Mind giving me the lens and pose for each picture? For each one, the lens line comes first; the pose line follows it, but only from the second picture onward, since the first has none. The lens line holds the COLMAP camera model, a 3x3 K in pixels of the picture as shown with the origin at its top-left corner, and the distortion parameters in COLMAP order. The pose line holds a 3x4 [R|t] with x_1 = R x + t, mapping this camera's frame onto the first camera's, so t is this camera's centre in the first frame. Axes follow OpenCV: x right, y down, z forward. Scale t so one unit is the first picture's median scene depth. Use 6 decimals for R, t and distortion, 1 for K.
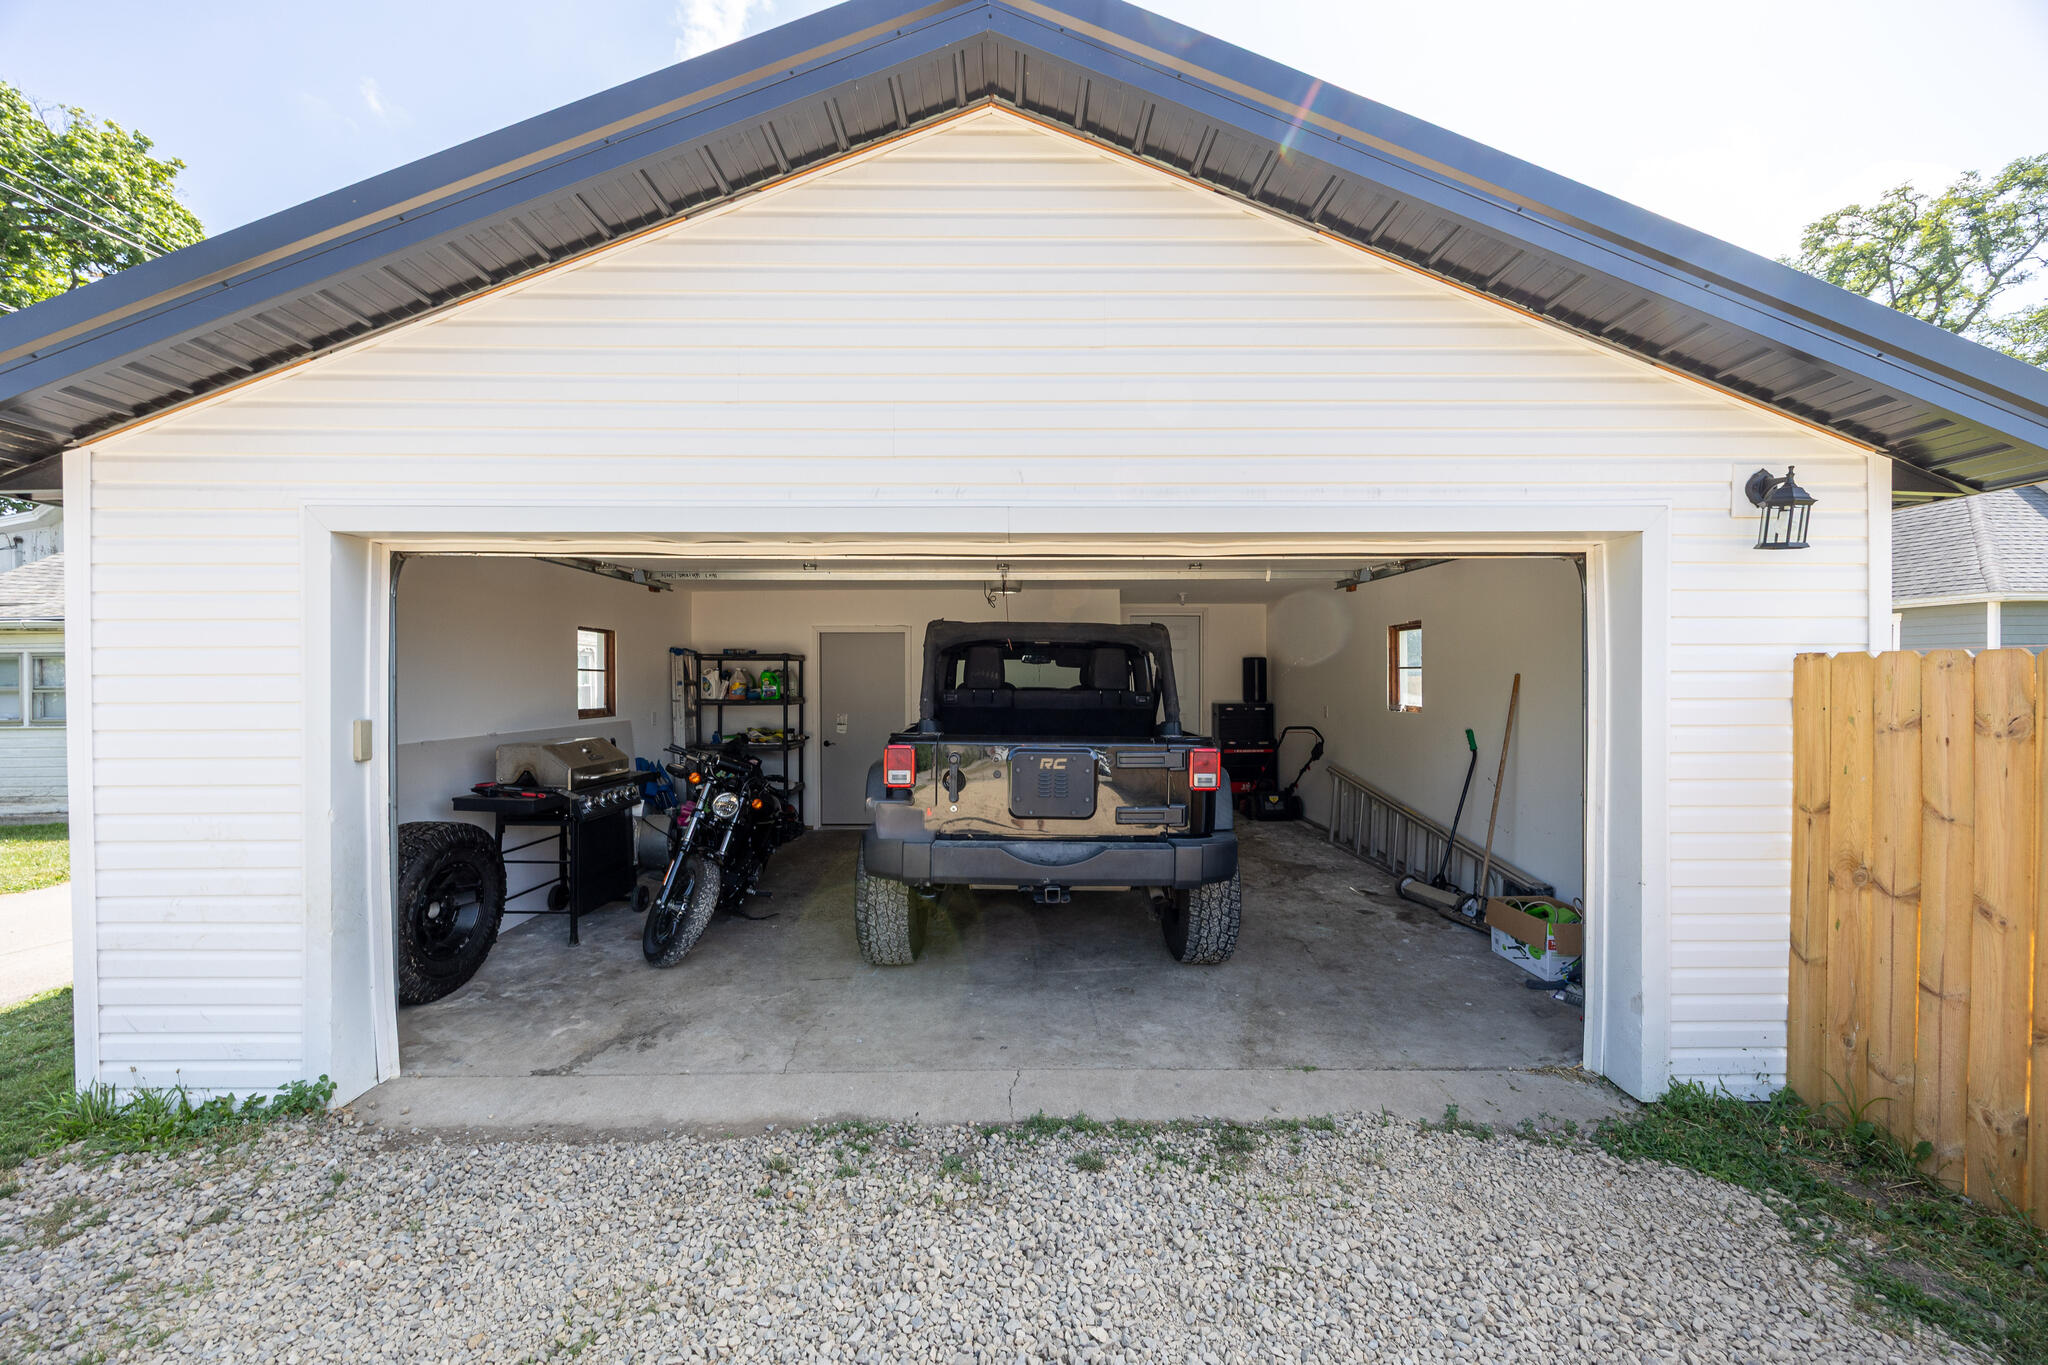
lens RADIAL K [[785.3, 0, 1020.6], [0, 785.3, 689.6], [0, 0, 1]] dist [0.001570, 0.000423]
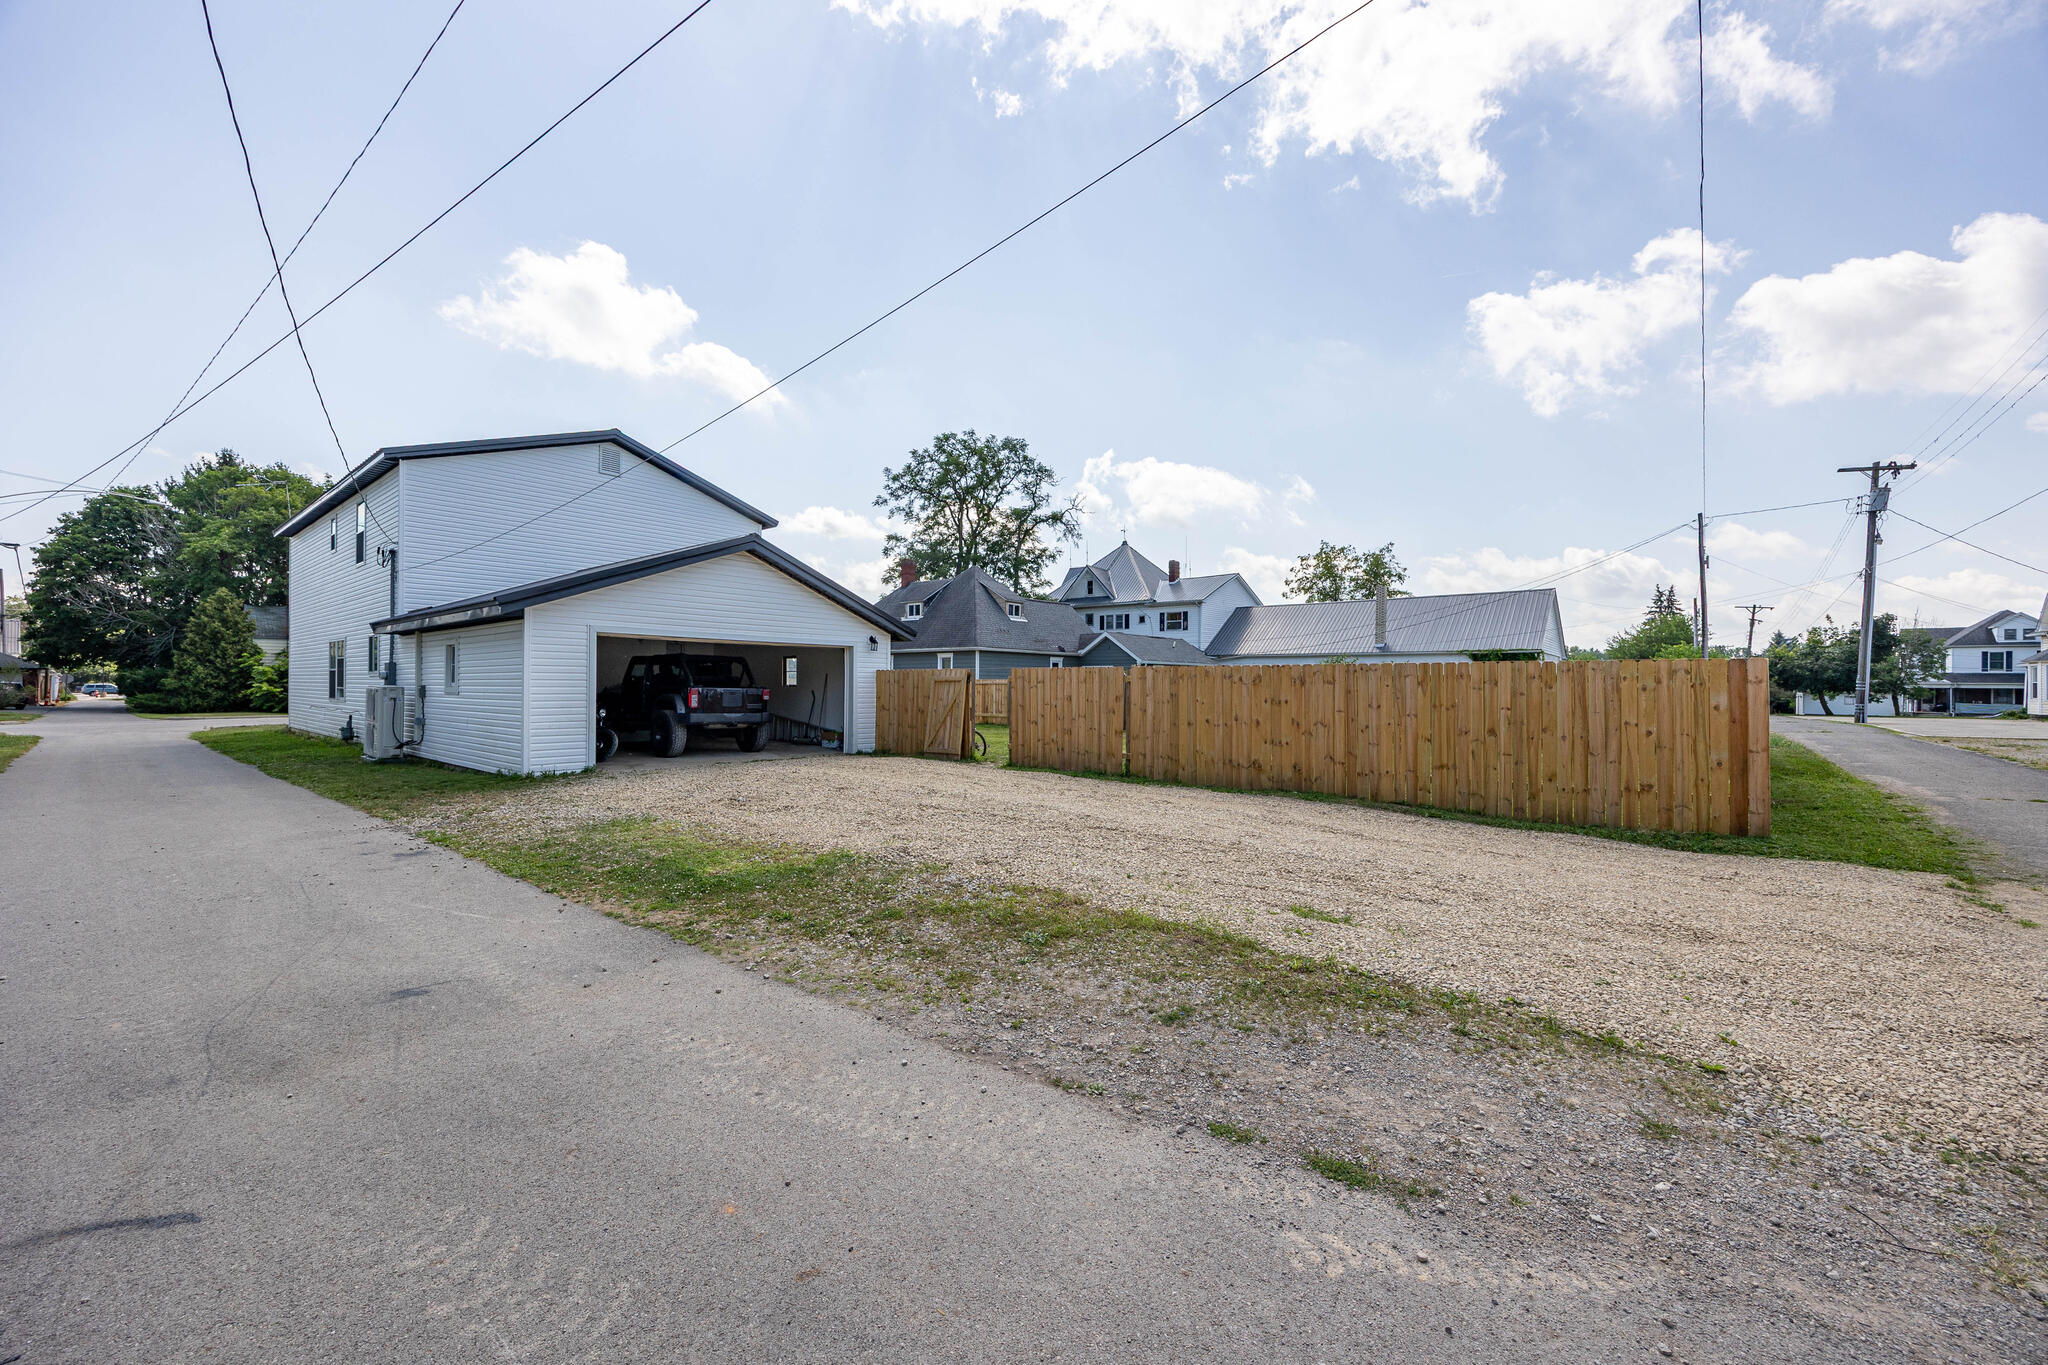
lens RADIAL K [[785.3, 0, 1020.6], [0, 785.3, 689.6], [0, 0, 1]] dist [0.001570, 0.000423]
pose [[0.652244, 0.006899, 0.757977, -2.187352], [0.001035, 0.999950, -0.009991, 0.126619], [-0.758008, 0.007301, 0.652204, -2.908491]]
